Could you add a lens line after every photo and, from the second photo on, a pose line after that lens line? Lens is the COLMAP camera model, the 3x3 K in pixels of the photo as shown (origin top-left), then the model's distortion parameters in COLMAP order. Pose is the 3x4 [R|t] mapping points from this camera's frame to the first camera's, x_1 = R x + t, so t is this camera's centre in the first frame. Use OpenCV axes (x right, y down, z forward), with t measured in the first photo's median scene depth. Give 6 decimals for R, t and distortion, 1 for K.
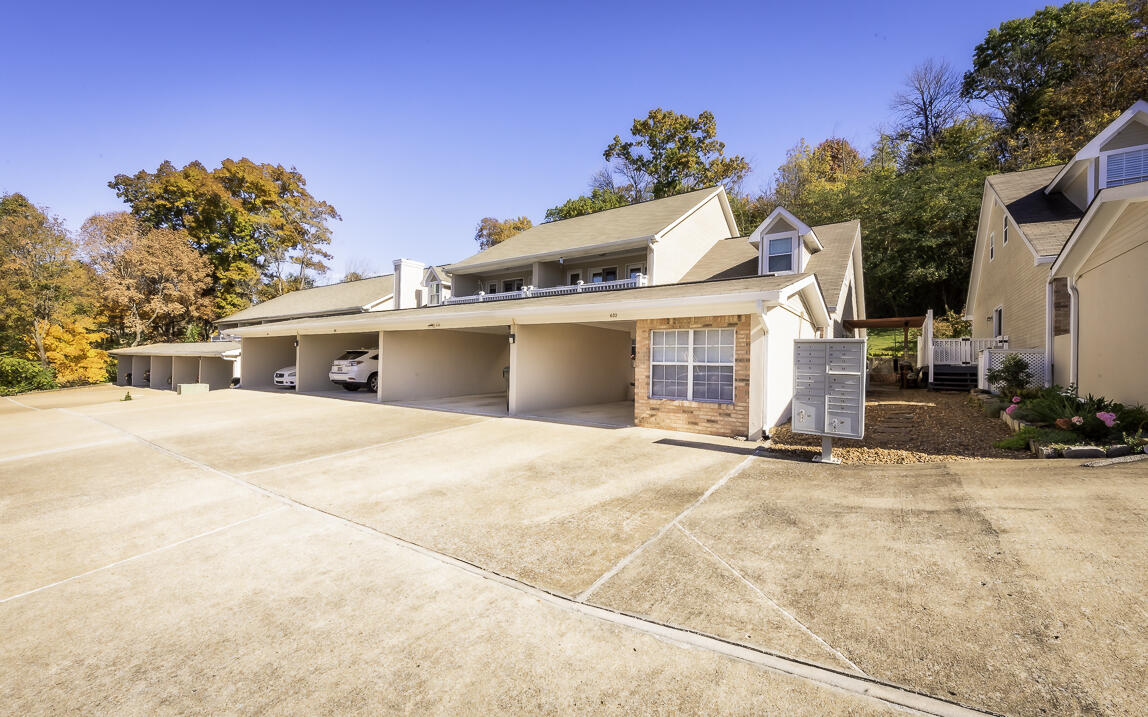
lens RADIAL K [[454.2, 0, 574.0], [0, 454.2, 358.5], [0, 0, 1]] dist [0.006478, -0.000026]
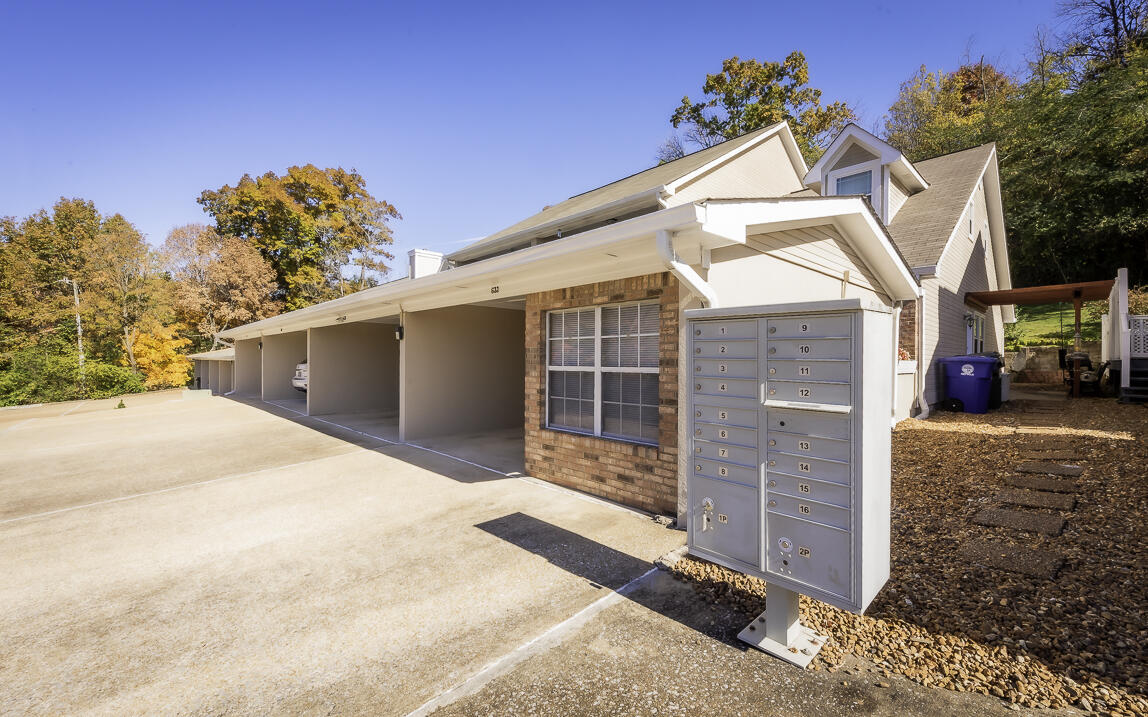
lens RADIAL K [[473.6, 0, 574.7], [0, 473.6, 360.4], [0, 0, 1]] dist [0.003658, -0.000494]
pose [[0.980900, -0.015362, -0.193908, 0.070289], [0.017429, 0.999808, 0.008958, -0.000985], [0.193733, -0.012167, 0.980979, 0.089183]]
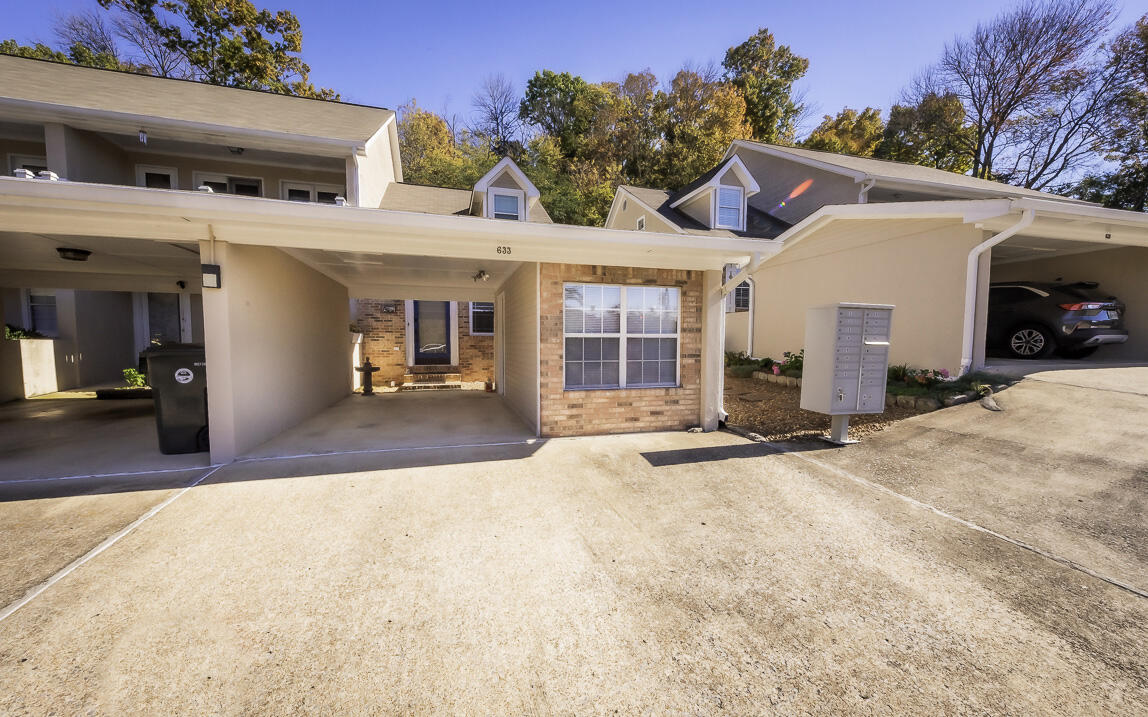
lens RADIAL K [[453.2, 0, 577.9], [0, 453.2, 368.6], [0, 0, 1]] dist [0.008217, -0.000083]
pose [[0.610892, -0.061310, 0.789337, -0.069584], [-0.000010, 0.996996, 0.077447, 0.001762], [-0.791714, -0.047319, 0.609056, 0.129970]]
